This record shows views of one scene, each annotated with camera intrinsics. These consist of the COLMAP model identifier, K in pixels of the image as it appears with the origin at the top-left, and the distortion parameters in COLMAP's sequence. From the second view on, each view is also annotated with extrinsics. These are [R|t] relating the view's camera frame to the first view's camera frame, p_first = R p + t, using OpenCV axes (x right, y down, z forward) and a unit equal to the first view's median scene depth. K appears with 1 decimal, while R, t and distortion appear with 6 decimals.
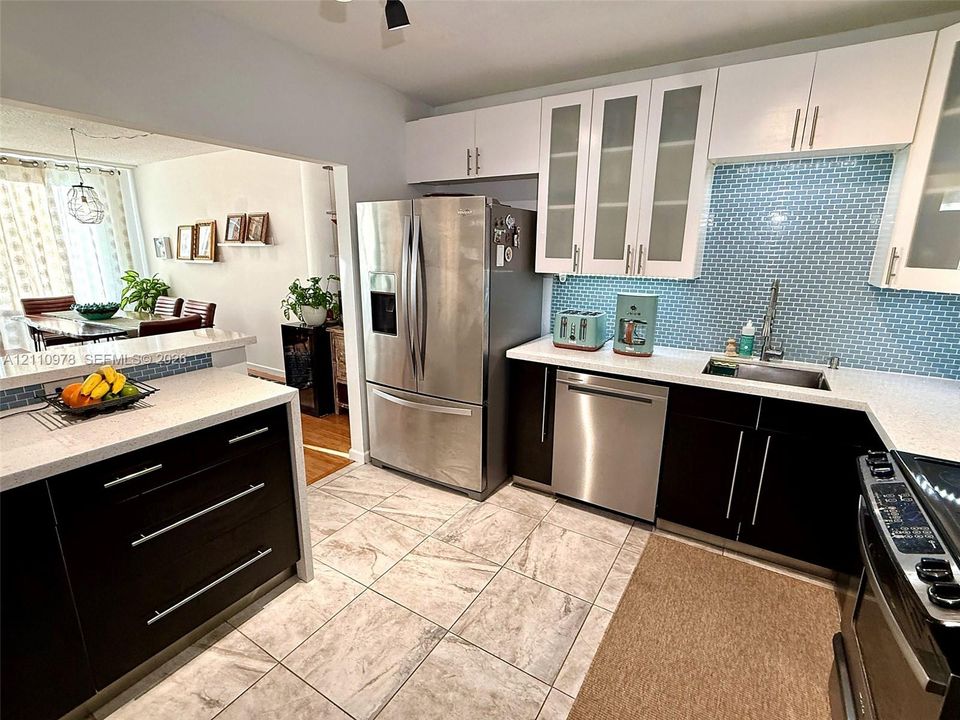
lens RADIAL K [[450.9, 0, 482.1], [0, 450.9, 359.2], [0, 0, 1]] dist [0.000460, 0.000645]
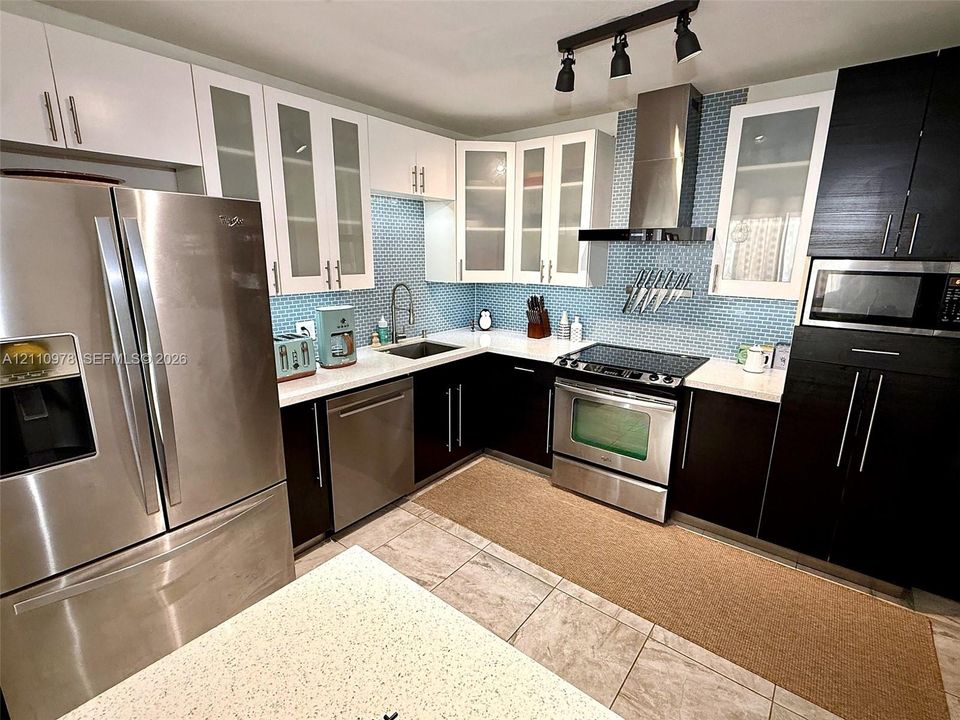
lens RADIAL K [[450.9, 0, 480.7], [0, 450.9, 358.5], [0, 0, 1]] dist [0.000460, 0.000645]
pose [[0.124955, -0.237390, 0.963344, -0.697156], [0.238231, 0.949728, 0.203134, -0.178947], [-0.963137, 0.204116, 0.175227, 0.569925]]
